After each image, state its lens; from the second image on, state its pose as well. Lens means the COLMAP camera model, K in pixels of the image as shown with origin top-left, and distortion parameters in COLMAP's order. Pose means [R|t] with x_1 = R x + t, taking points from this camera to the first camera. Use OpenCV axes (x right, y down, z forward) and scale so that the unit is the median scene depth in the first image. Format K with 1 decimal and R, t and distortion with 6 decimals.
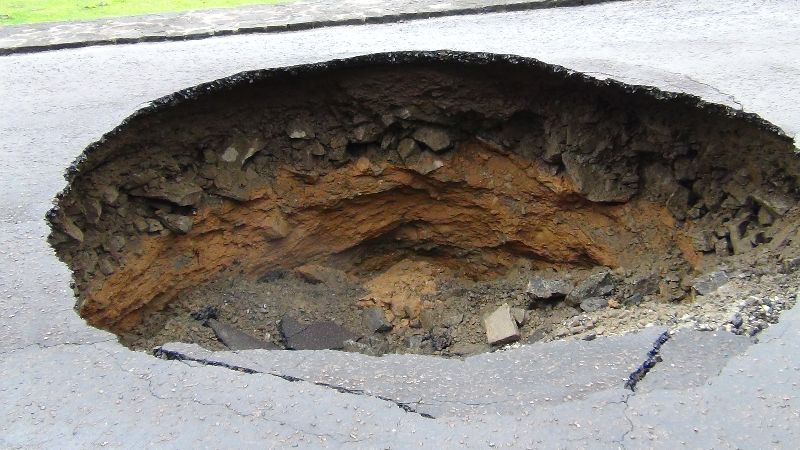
lens RADIAL K [[738.3, 0, 399.8], [0, 738.3, 221.4], [0, 0, 1]] dist [0.012006, 0.000000]
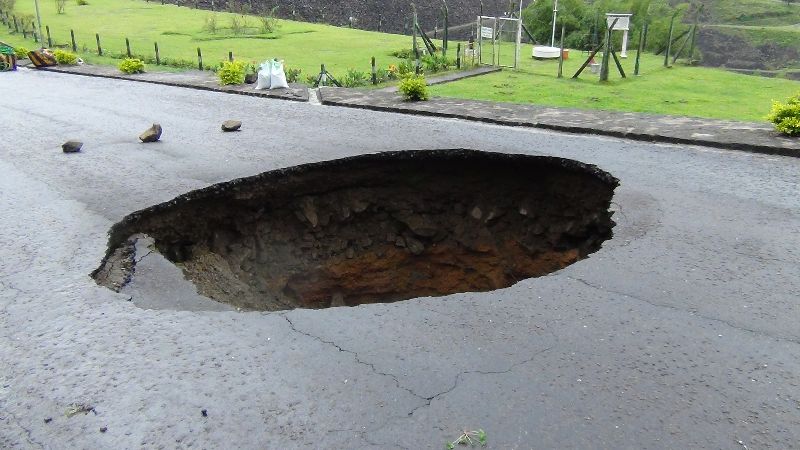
lens RADIAL K [[738.3, 0, 399.9], [0, 738.3, 230.4], [0, 0, 1]] dist [0.012006, 0.000000]
pose [[0.601805, 0.273188, -0.750466, 0.694704], [-0.352251, 0.934133, 0.057574, -0.092904], [0.716764, 0.229704, 0.658396, 0.068836]]
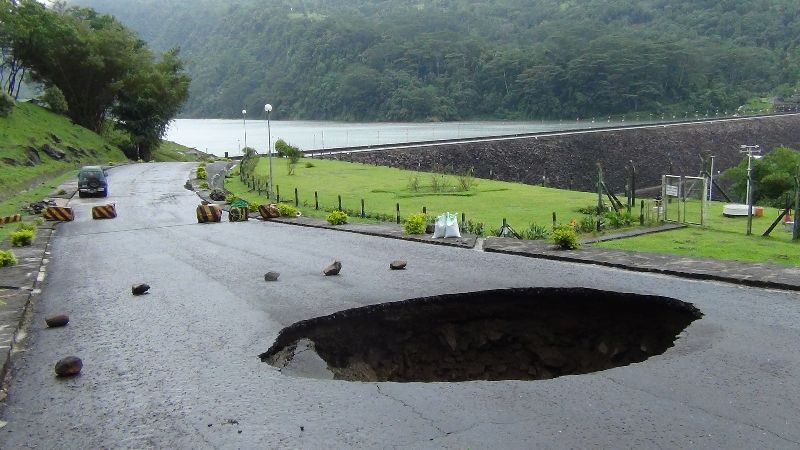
lens RADIAL K [[738.3, 0, 400.7], [0, 738.3, 227.7], [0, 0, 1]] dist [0.012006, 0.000000]
pose [[0.365927, 0.116984, -0.923262, 0.946923], [-0.391165, 0.919514, -0.038525, -0.100778], [0.844445, 0.375245, 0.382235, 0.052696]]
